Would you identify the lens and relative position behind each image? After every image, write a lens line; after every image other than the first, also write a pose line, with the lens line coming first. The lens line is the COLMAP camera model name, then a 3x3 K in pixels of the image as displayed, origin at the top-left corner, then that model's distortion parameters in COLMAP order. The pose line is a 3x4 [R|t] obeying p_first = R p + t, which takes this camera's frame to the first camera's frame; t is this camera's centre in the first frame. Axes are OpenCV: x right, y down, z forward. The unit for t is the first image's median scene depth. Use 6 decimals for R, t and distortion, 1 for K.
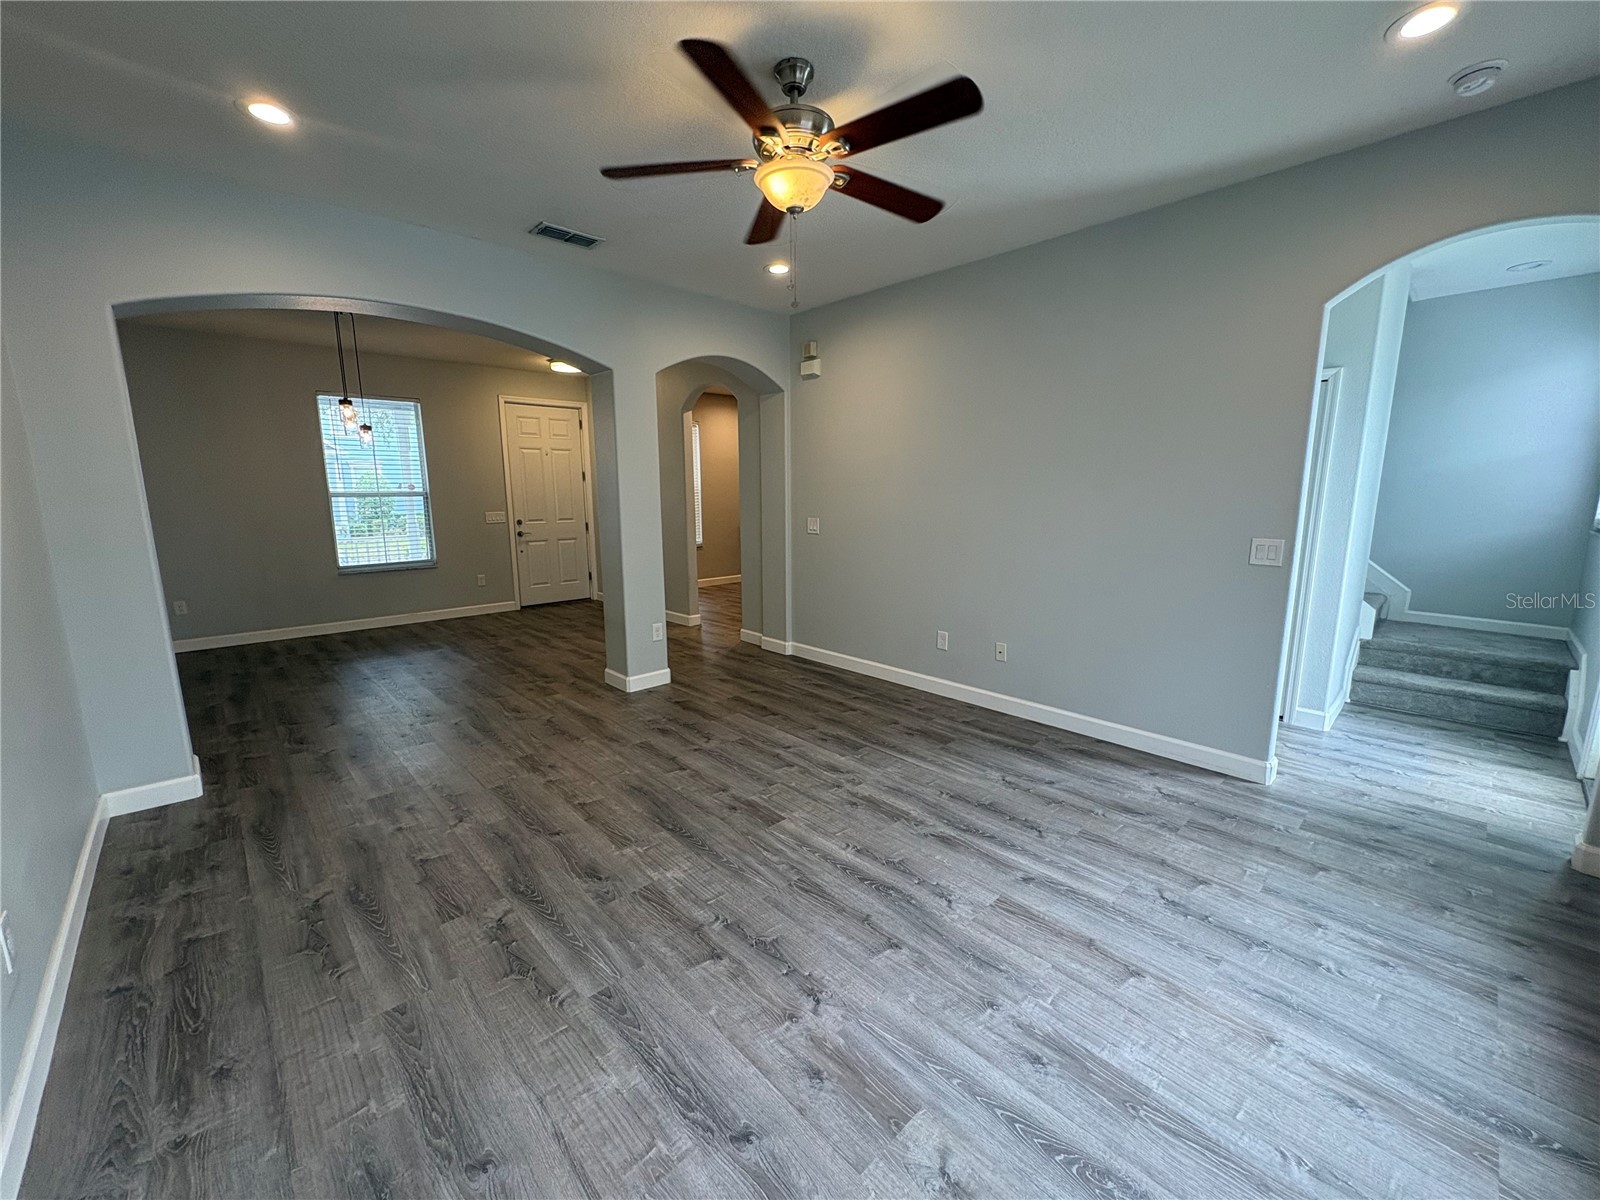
lens RADIAL K [[638.5, 0, 796.1], [0, 638.5, 601.7], [0, 0, 1]] dist [0.001072, -0.000606]
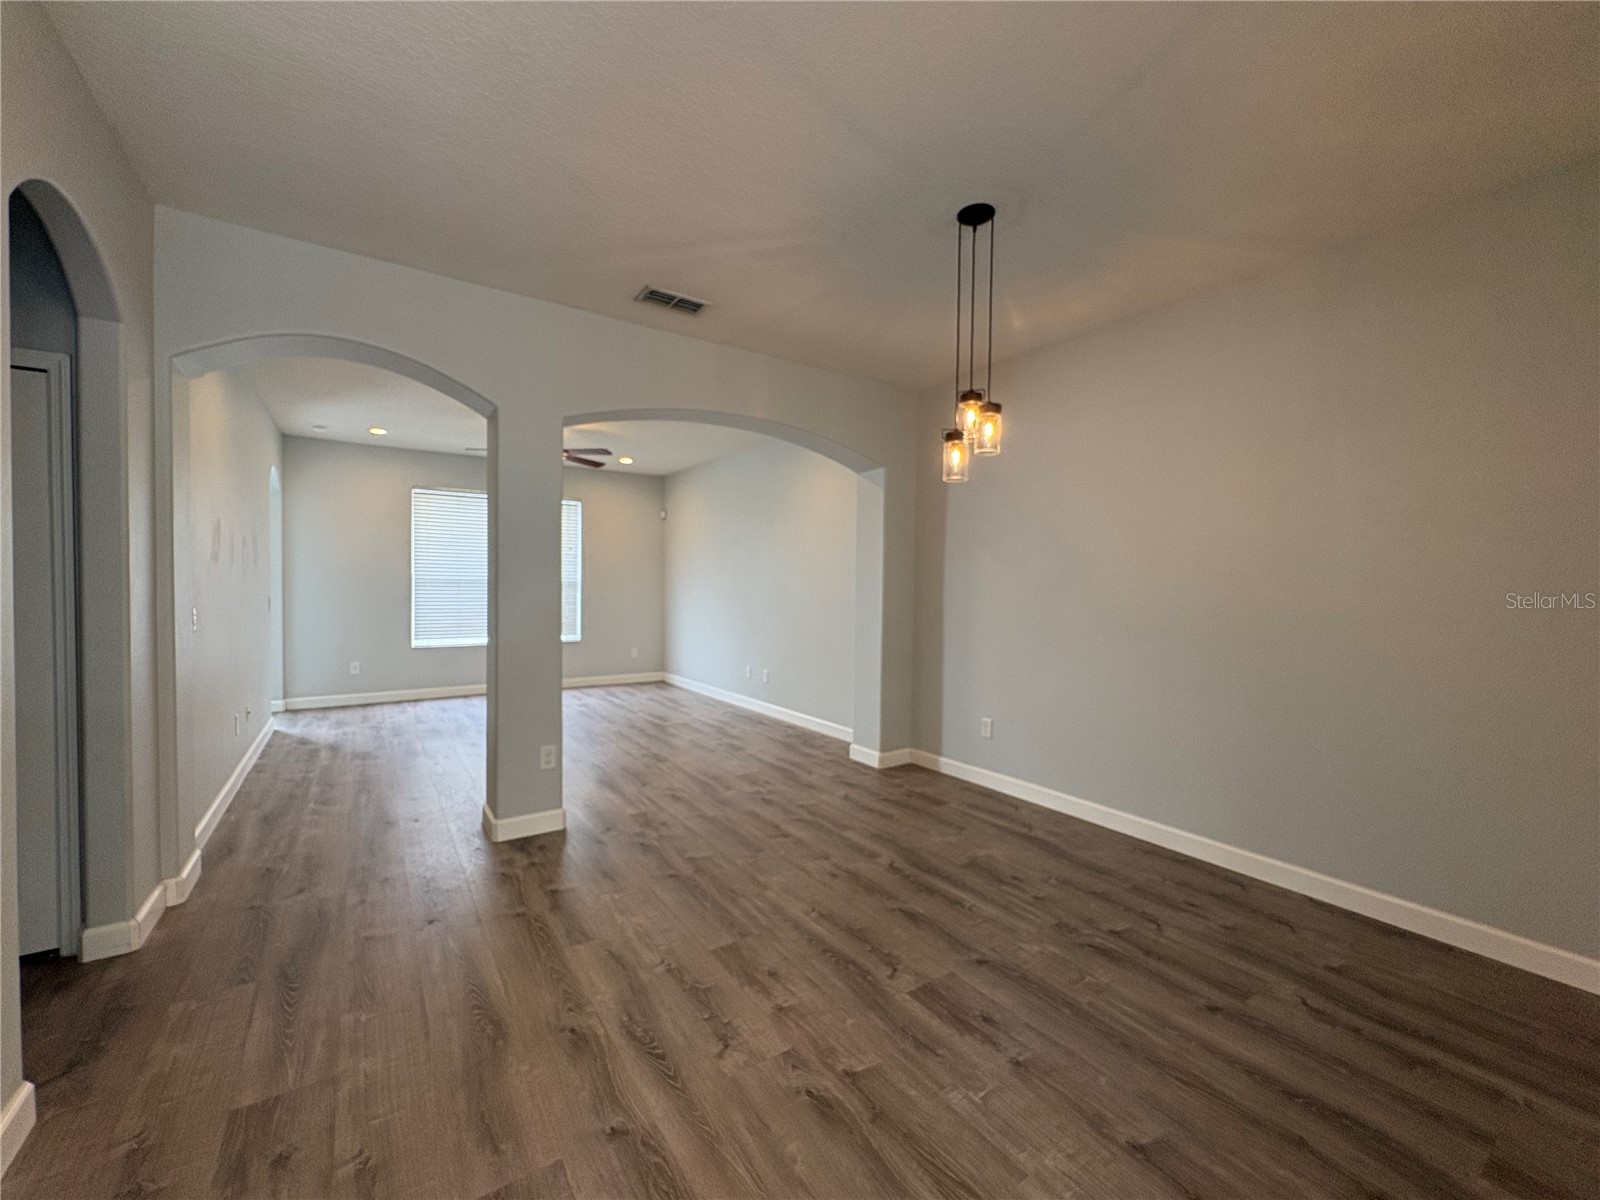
lens RADIAL K [[638.5, 0, 805.6], [0, 638.5, 600.1], [0, 0, 1]] dist [0.001072, -0.000606]
pose [[-0.989556, -0.012845, 0.143576, -1.270799], [0.015614, 0.980611, 0.195343, -0.502519], [-0.143302, 0.195545, -0.970168, 3.066763]]
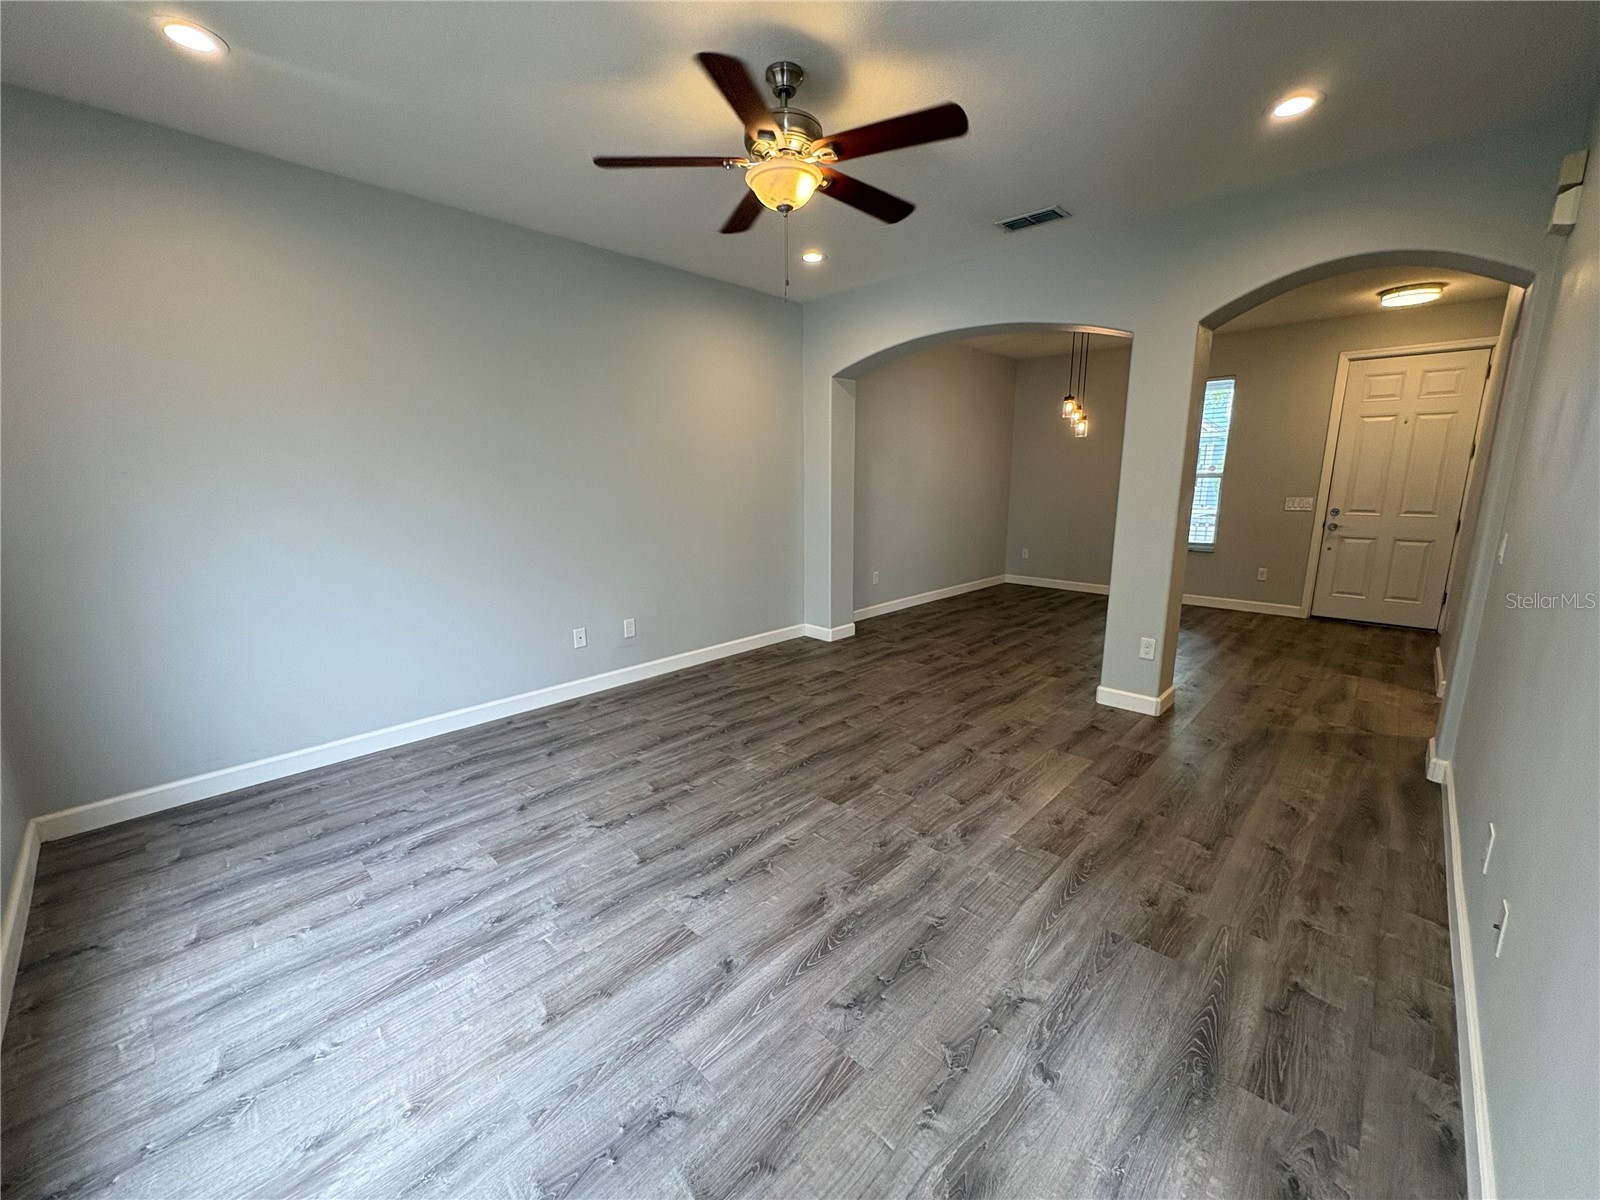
lens RADIAL K [[638.5, 0, 800.5], [0, 638.5, 598.7], [0, 0, 1]] dist [0.001072, -0.000606]
pose [[0.059672, 0.196139, -0.978759, 0.997845], [-0.169566, 0.968248, 0.183694, -0.163210], [0.983711, 0.155002, 0.091036, 0.888333]]
